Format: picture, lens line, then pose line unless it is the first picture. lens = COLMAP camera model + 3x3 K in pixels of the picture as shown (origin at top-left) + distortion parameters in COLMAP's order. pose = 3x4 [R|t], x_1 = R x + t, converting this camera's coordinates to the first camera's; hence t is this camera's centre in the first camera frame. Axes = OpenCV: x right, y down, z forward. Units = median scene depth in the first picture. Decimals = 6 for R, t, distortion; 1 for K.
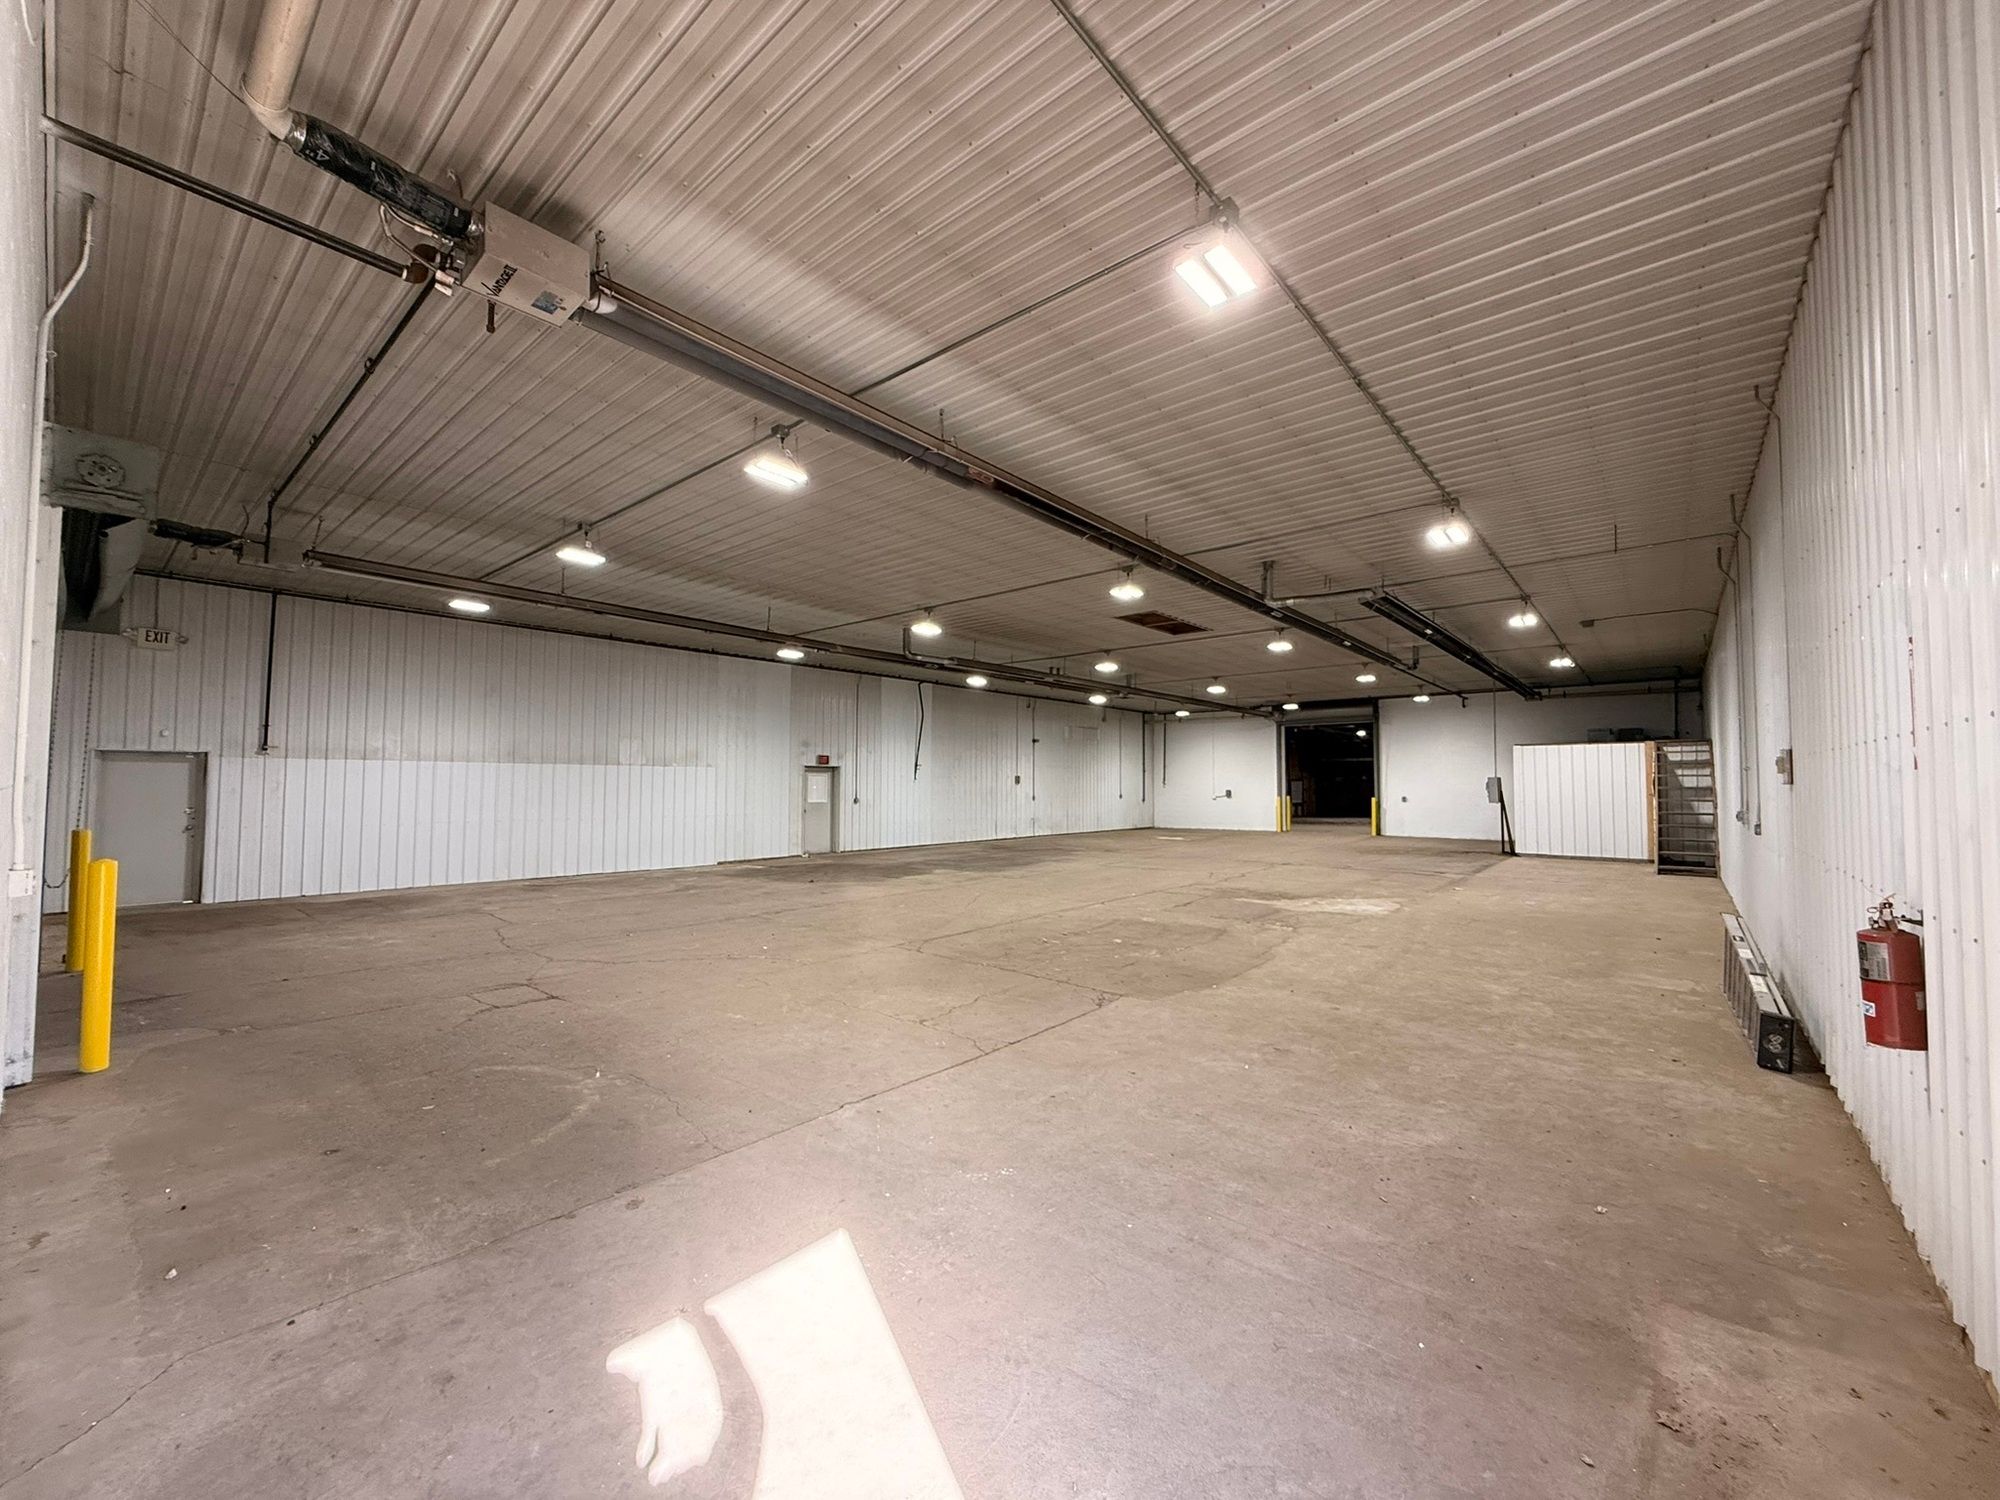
lens RADIAL K [[790.0, 0, 1006.4], [0, 790.0, 748.7], [0, 0, 1]] dist [0.000055, -0.000510]
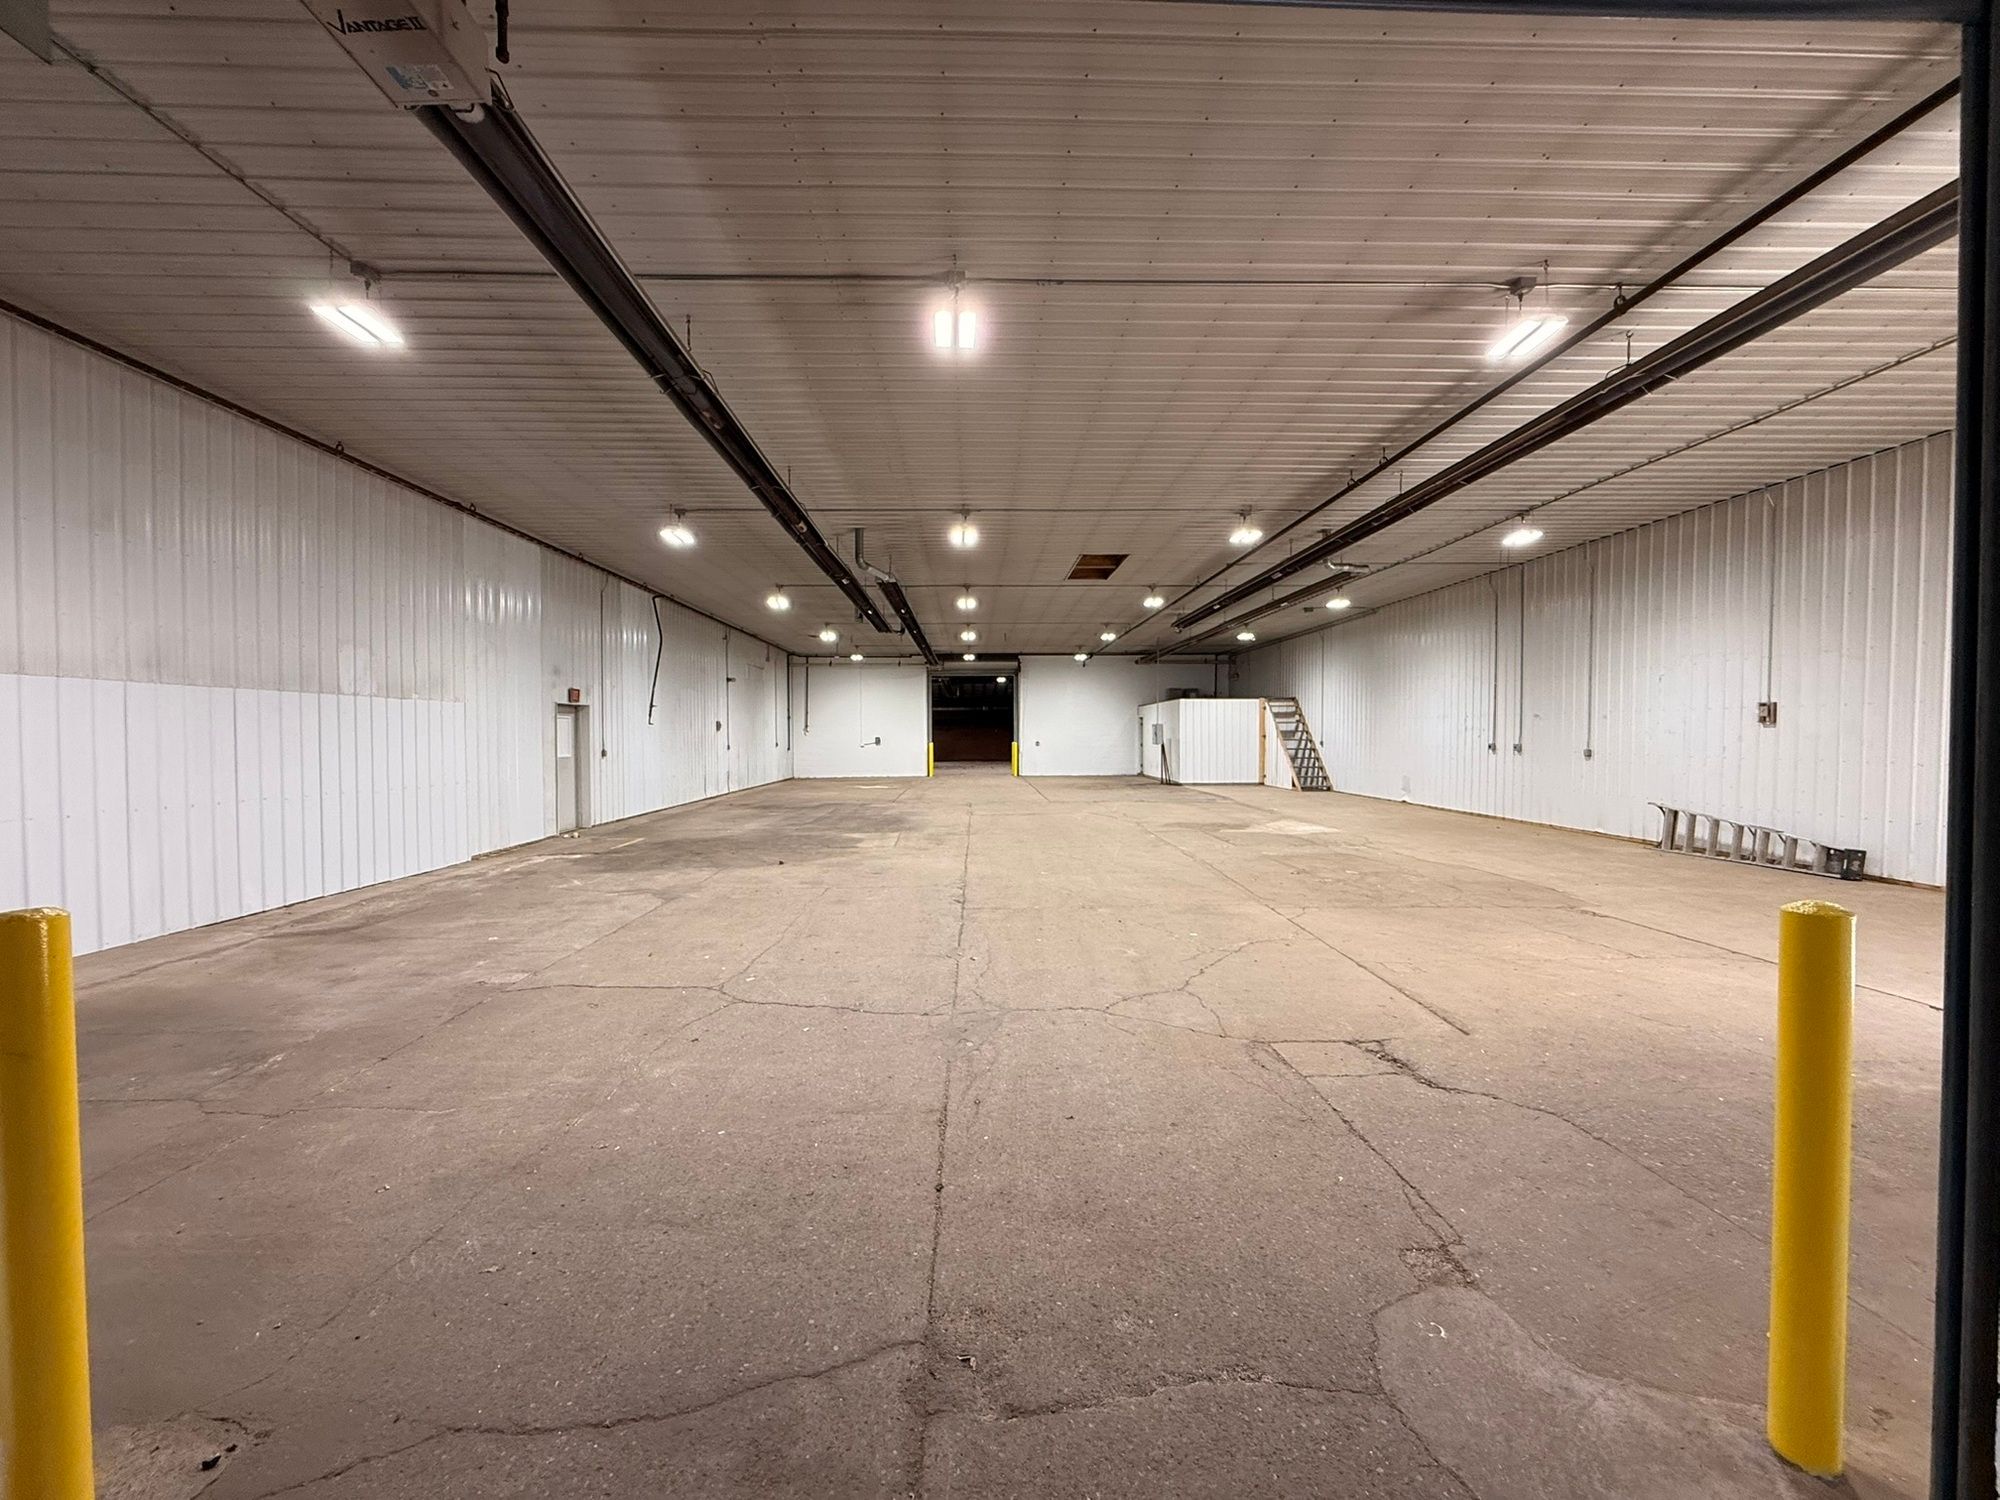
lens RADIAL K [[790.0, 0, 999.3], [0, 790.0, 751.6], [0, 0, 1]] dist [0.000055, -0.000510]
pose [[0.746498, -0.020617, 0.665068, -0.463478], [-0.023294, 0.998097, 0.057087, 0.016819], [-0.664979, -0.058107, 0.744598, 0.274091]]
